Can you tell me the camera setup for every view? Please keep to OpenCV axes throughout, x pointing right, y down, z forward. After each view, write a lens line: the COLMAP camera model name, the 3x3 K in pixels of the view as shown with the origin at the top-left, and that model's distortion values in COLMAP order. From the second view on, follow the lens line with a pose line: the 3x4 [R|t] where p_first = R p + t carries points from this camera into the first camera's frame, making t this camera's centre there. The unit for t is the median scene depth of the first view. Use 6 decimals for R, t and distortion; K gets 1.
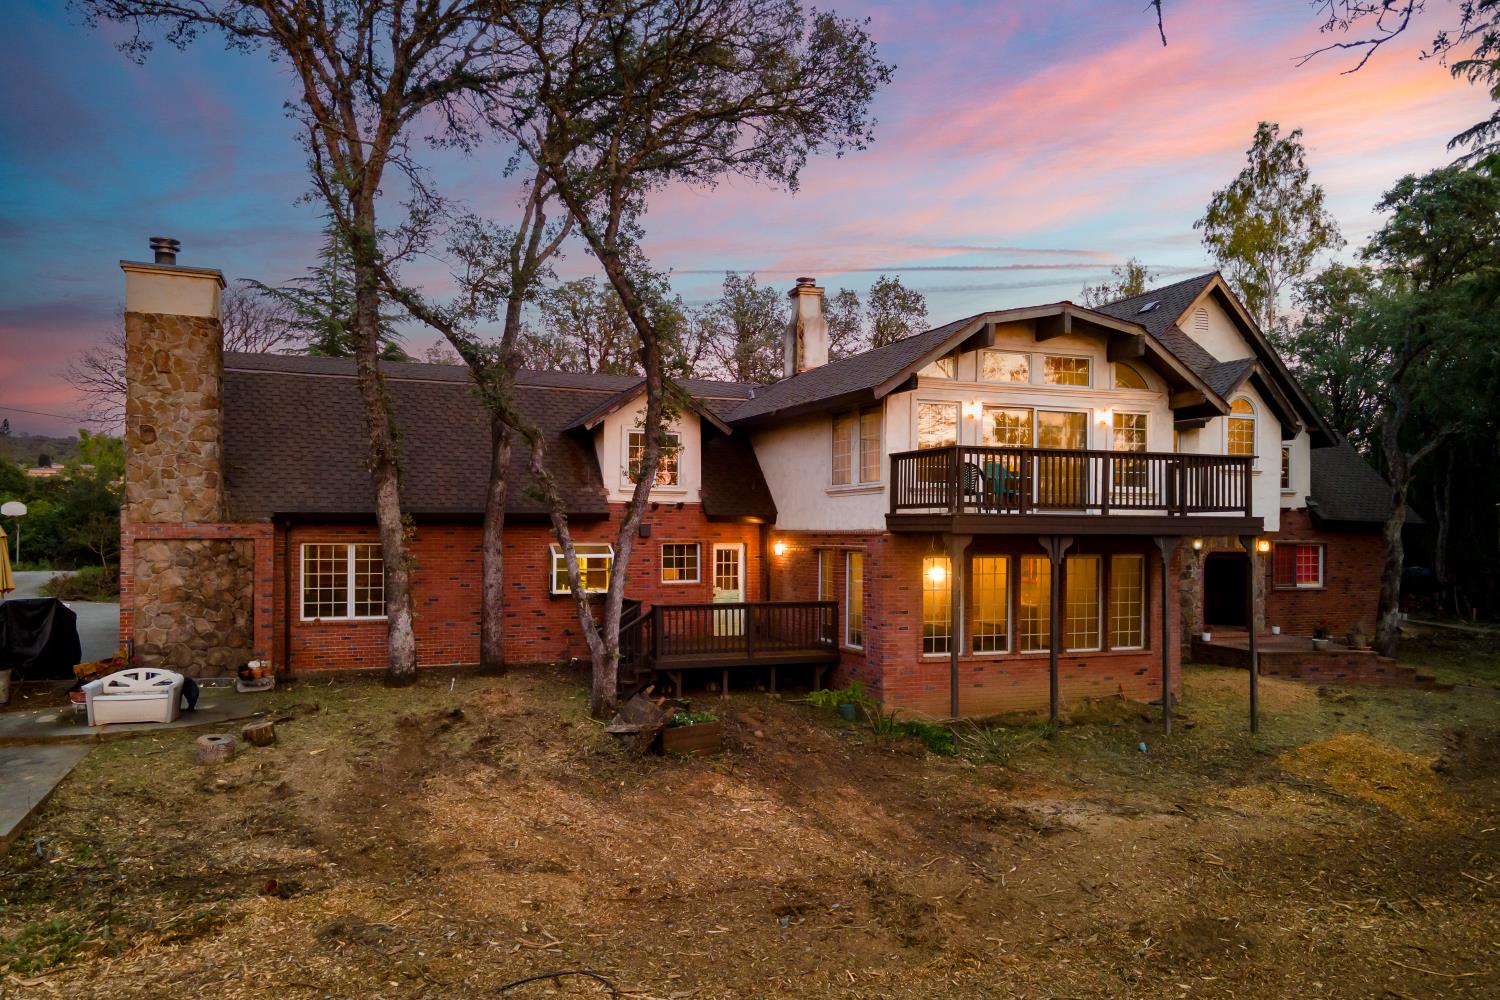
lens RADIAL K [[1067.6, 0, 749.6], [0, 1067.6, 536.8], [0, 0, 1]] dist [0.044188, -0.000104]
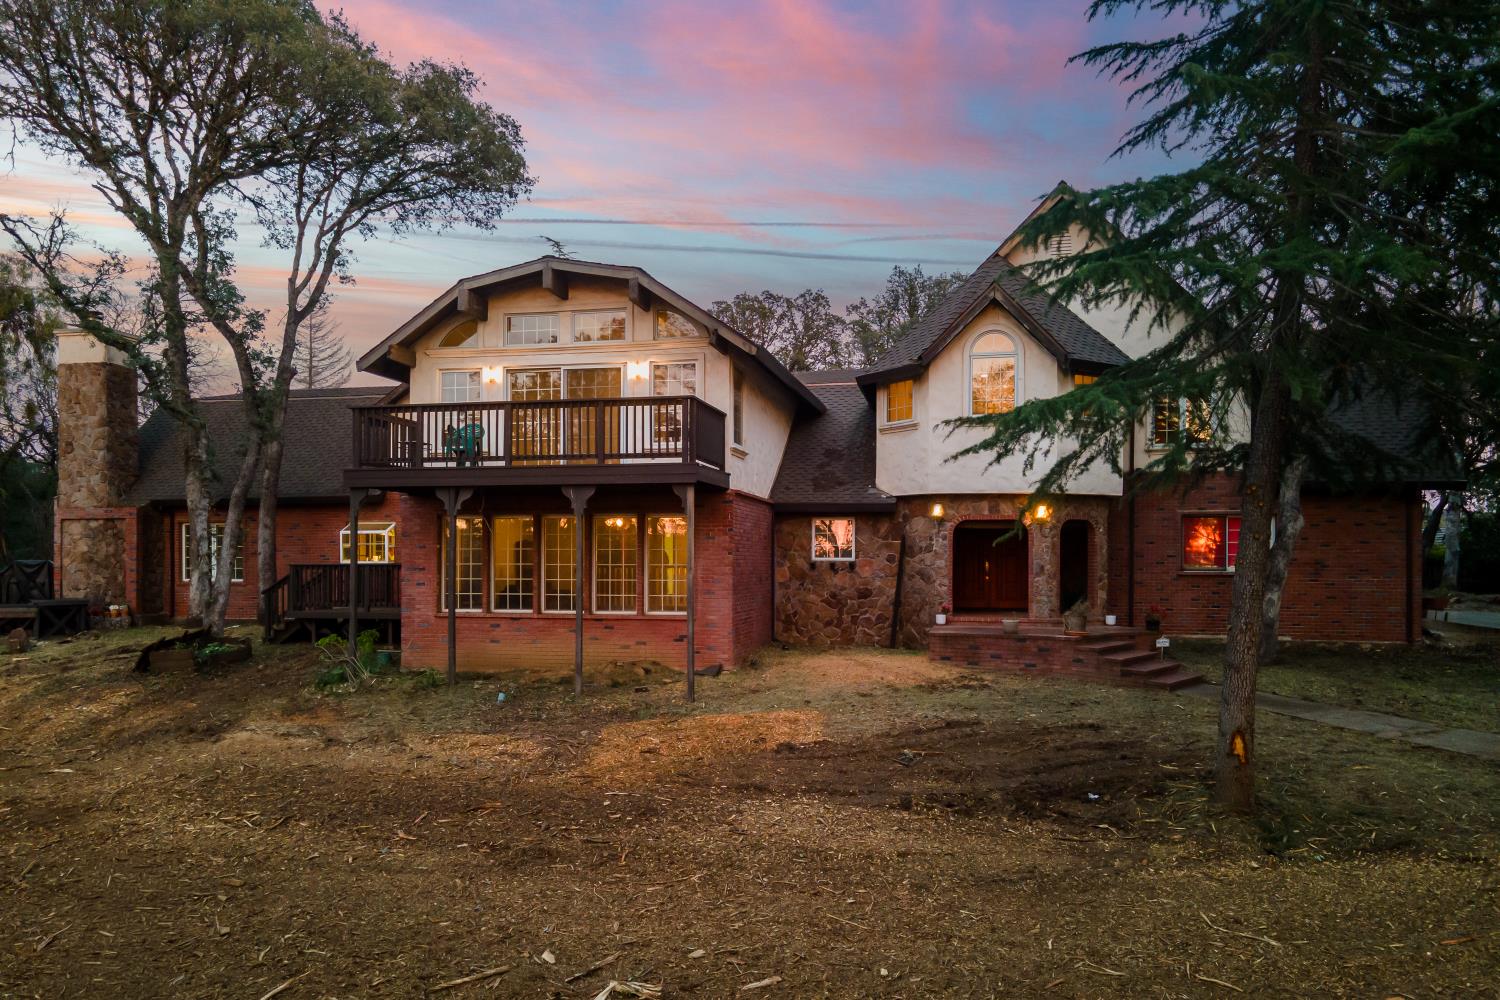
lens RADIAL K [[1094.6, 0, 752.7], [0, 1094.6, 574.5], [0, 0, 1]] dist [0.064959, 0.001507]
pose [[0.828683, -0.000679, -0.559718, 1.026656], [0.000216, 1.000000, -0.000893, 0.076374], [0.559718, 0.000619, 0.828683, 0.262153]]
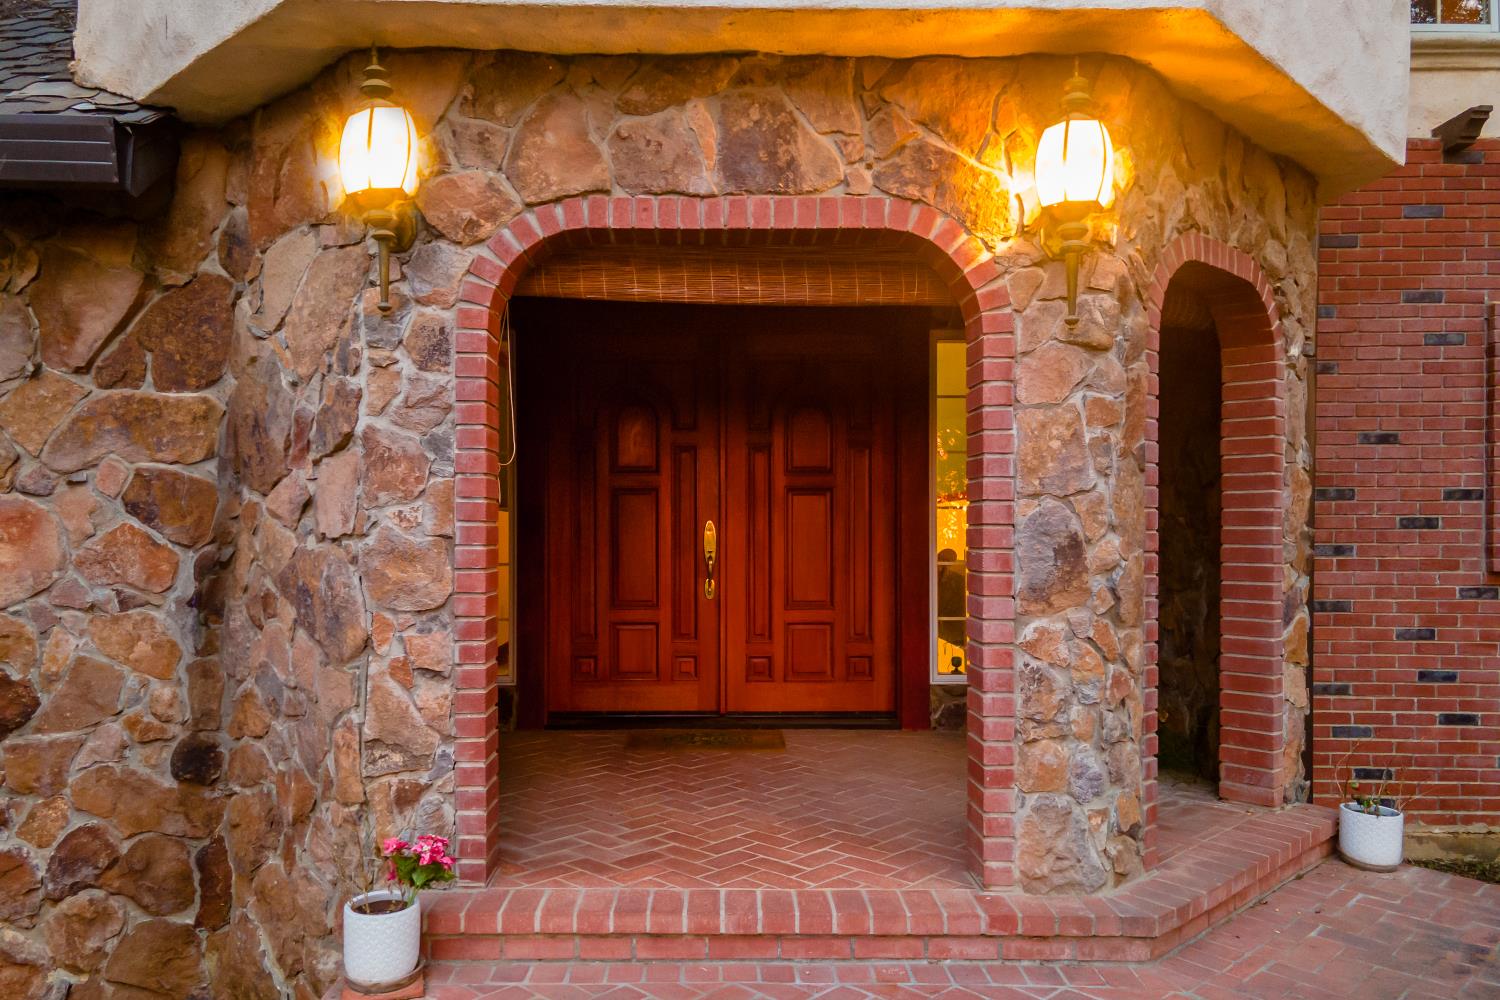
lens RADIAL K [[1067.6, 0, 749.6], [0, 1067.6, 536.8], [0, 0, 1]] dist [0.044188, -0.000104]
pose [[0.937002, -0.003673, -0.349304, 0.655331], [0.003749, 0.999993, -0.000459, 0.065988], [0.349303, -0.000880, 0.937009, 1.184620]]
